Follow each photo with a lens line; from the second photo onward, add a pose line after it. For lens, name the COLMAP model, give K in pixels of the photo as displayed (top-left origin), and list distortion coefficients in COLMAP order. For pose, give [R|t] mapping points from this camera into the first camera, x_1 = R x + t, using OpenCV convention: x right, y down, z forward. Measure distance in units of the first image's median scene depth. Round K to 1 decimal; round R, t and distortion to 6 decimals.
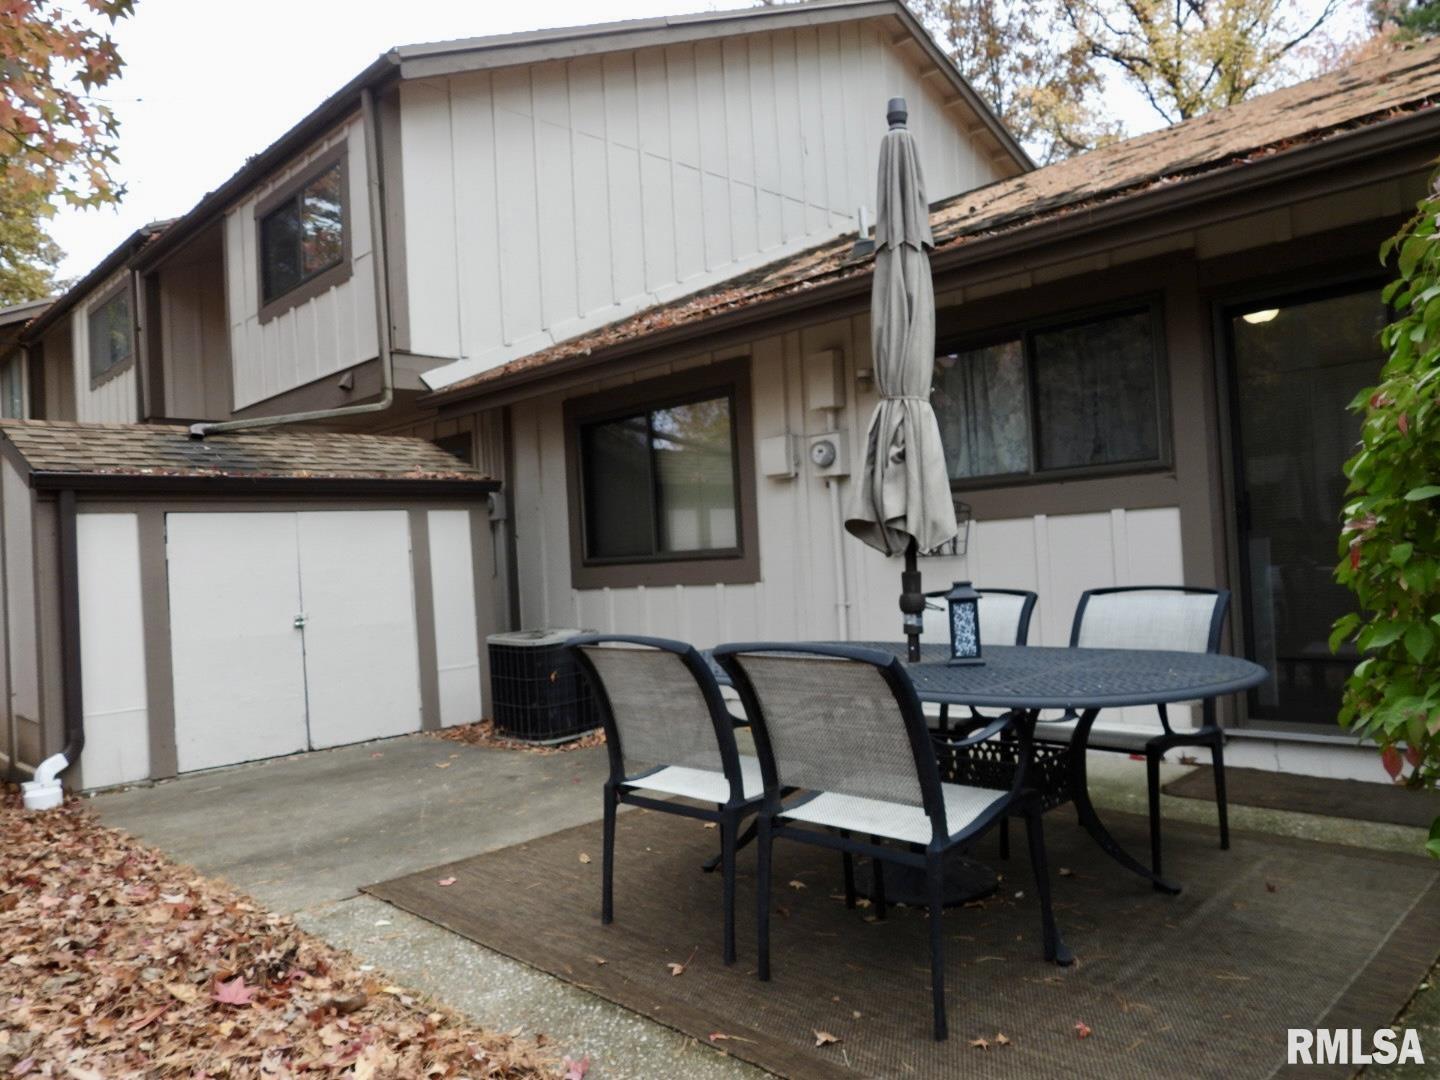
lens RADIAL K [[1040.7, 0, 724.5], [0, 1040.7, 538.7], [0, 0, 1]] dist [-0.016799, 0.009684]
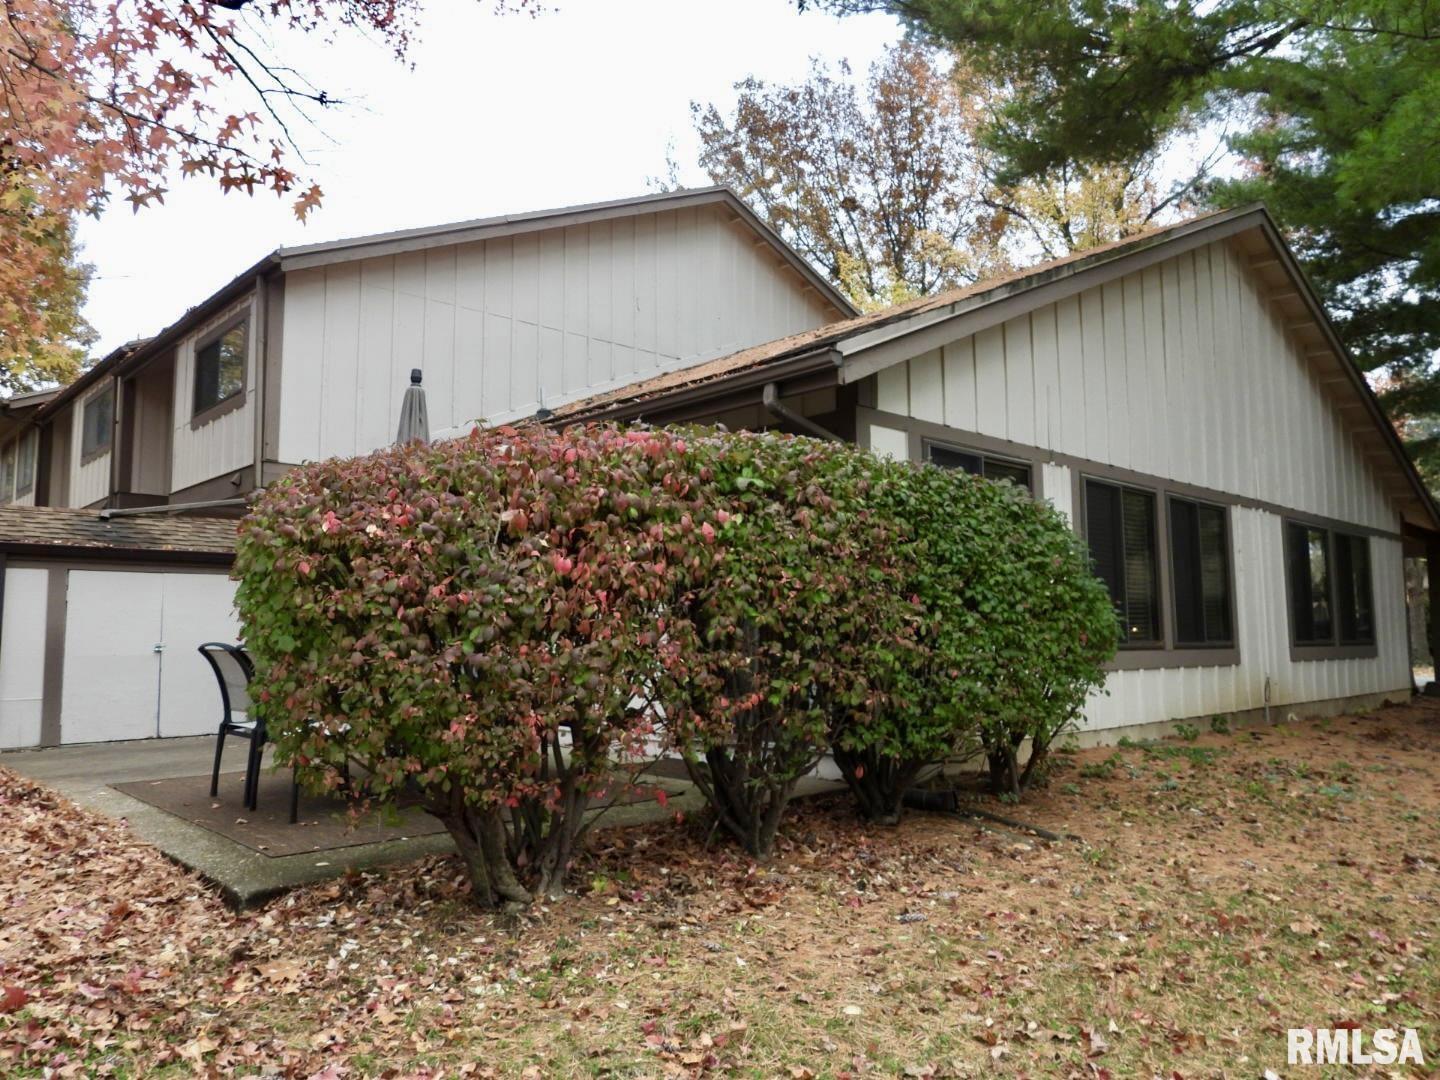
lens RADIAL K [[1040.7, 0, 718.0], [0, 1040.7, 540.2], [0, 0, 1]] dist [-0.016799, 0.009684]
pose [[0.998469, 0.045123, -0.031989, 0.334405], [-0.047382, 0.996148, -0.073782, -0.001002], [0.028536, 0.075185, 0.996761, -0.355254]]
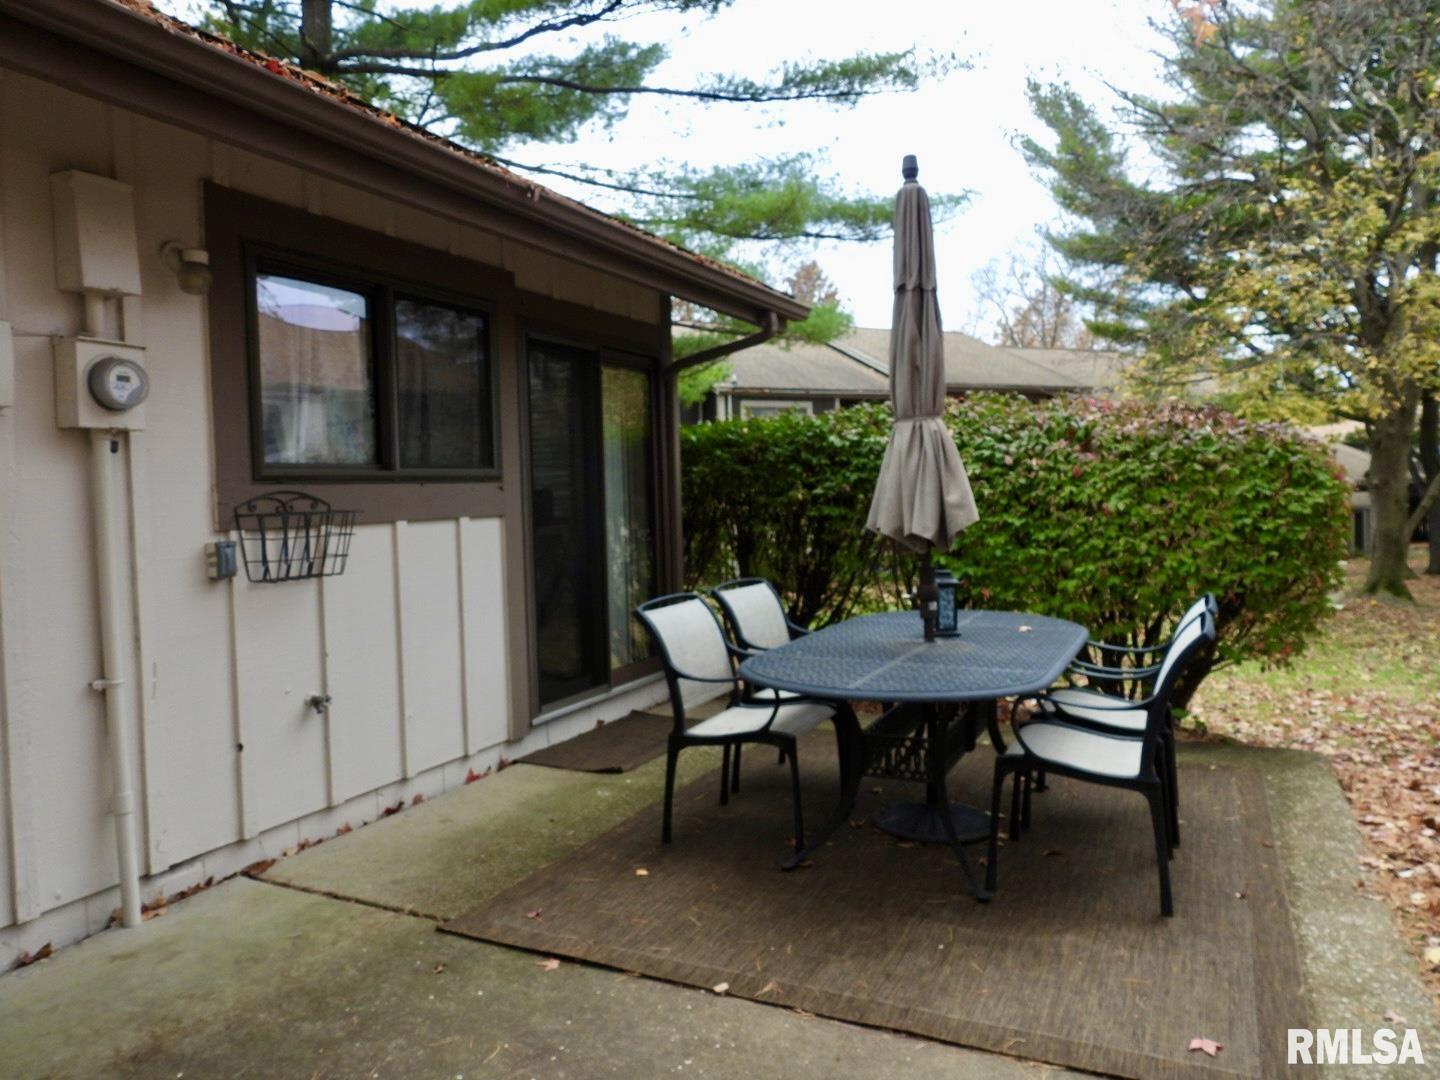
lens RADIAL K [[1040.7, 0, 723.7], [0, 1040.7, 536.0], [0, 0, 1]] dist [-0.016799, 0.009684]
pose [[-0.348665, 0.018066, 0.937073, -0.344502], [0.027695, 0.999576, -0.008966, 0.001600], [-0.936838, 0.022826, -0.349018, 0.664184]]
